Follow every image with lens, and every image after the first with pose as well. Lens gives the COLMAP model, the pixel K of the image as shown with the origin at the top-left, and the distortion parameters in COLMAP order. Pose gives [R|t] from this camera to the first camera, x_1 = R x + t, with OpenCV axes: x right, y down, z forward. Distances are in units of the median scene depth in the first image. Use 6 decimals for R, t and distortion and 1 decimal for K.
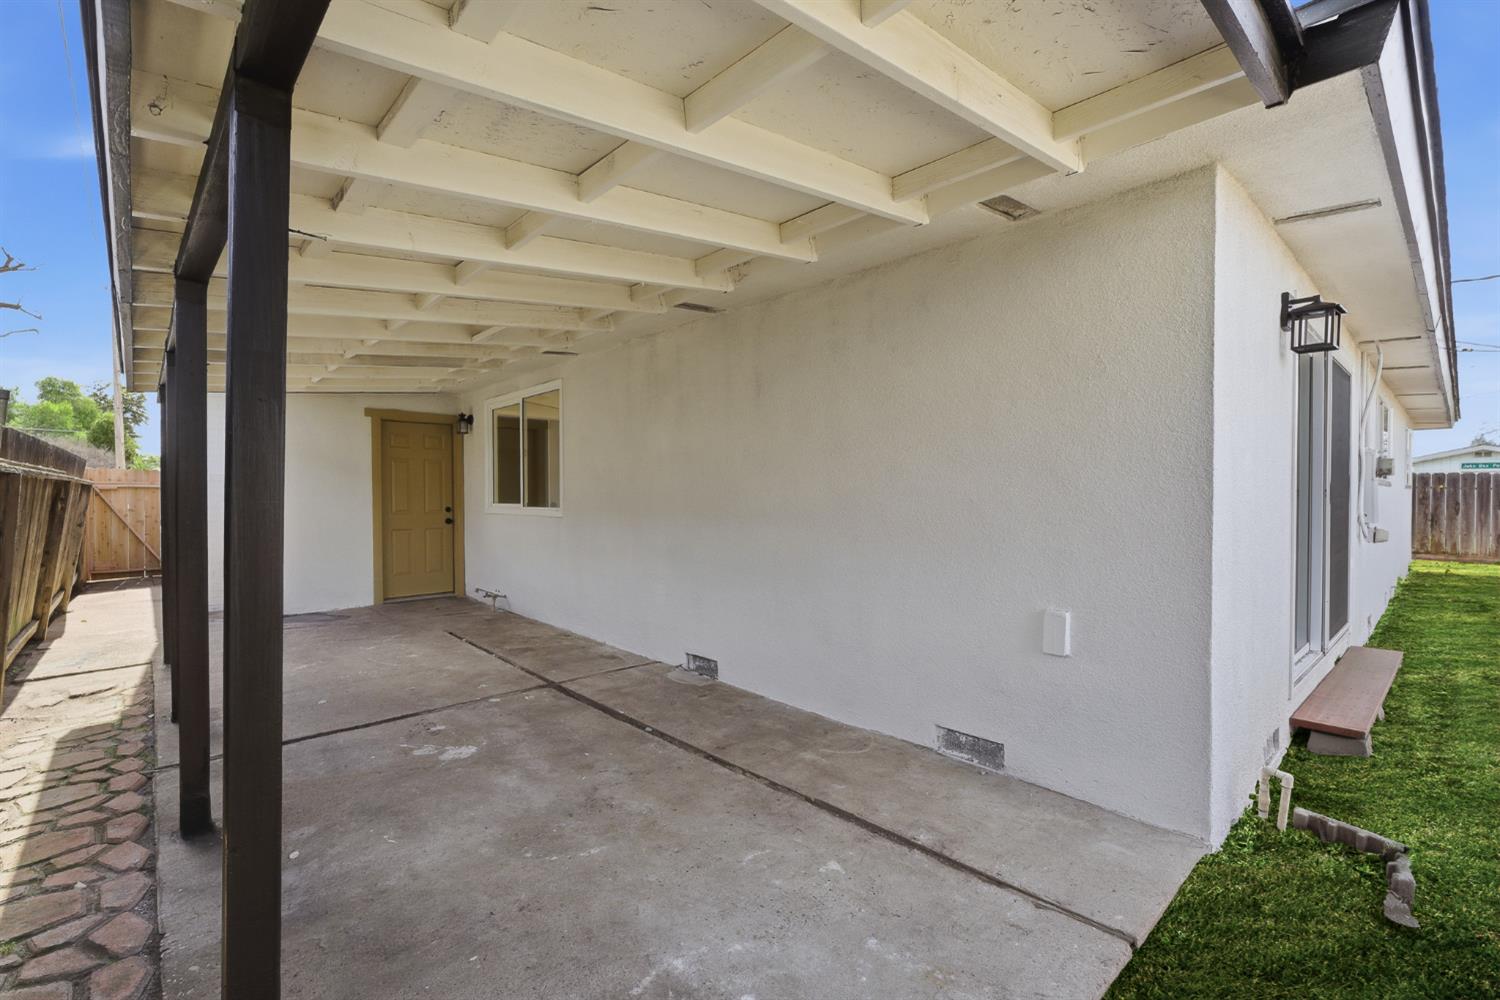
lens RADIAL K [[673.5, 0, 750.0], [0, 673.5, 500.0], [0, 0, 1]] dist [-0.001964, -0.000258]
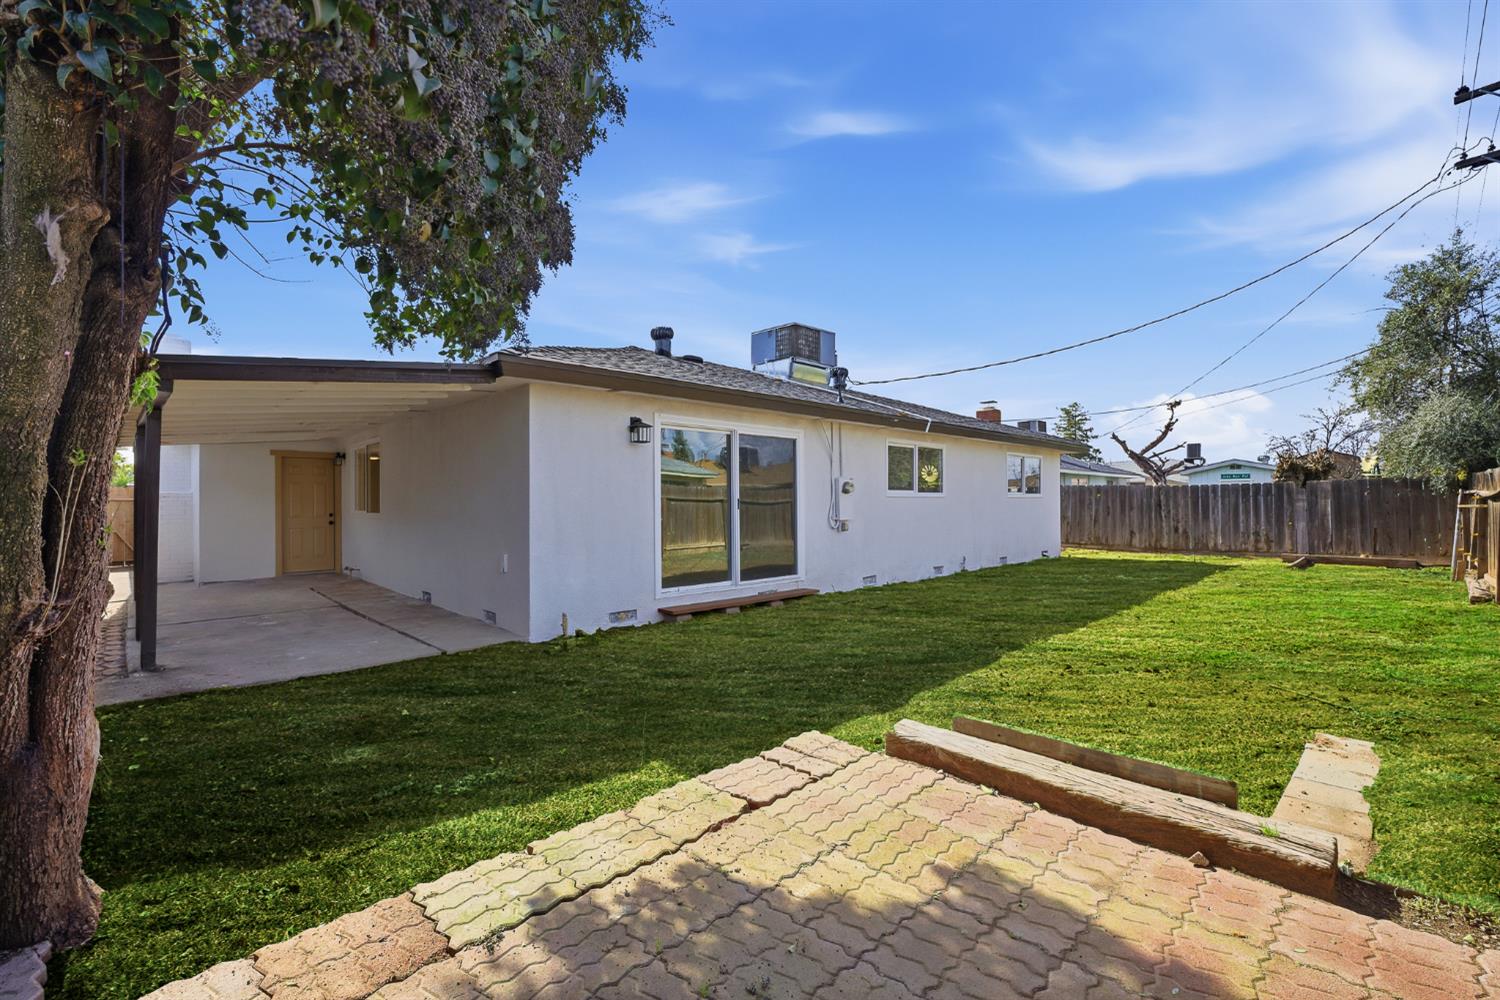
lens RADIAL K [[659.8, 0, 750.0], [0, 659.8, 500.0], [0, 0, 1]] dist [0.000687, 0.000142]
pose [[0.999519, -0.004068, 0.030743, 0.479866], [0.004350, 0.999949, -0.009117, -0.002167], [-0.030704, 0.009246, 0.999486, -0.544031]]
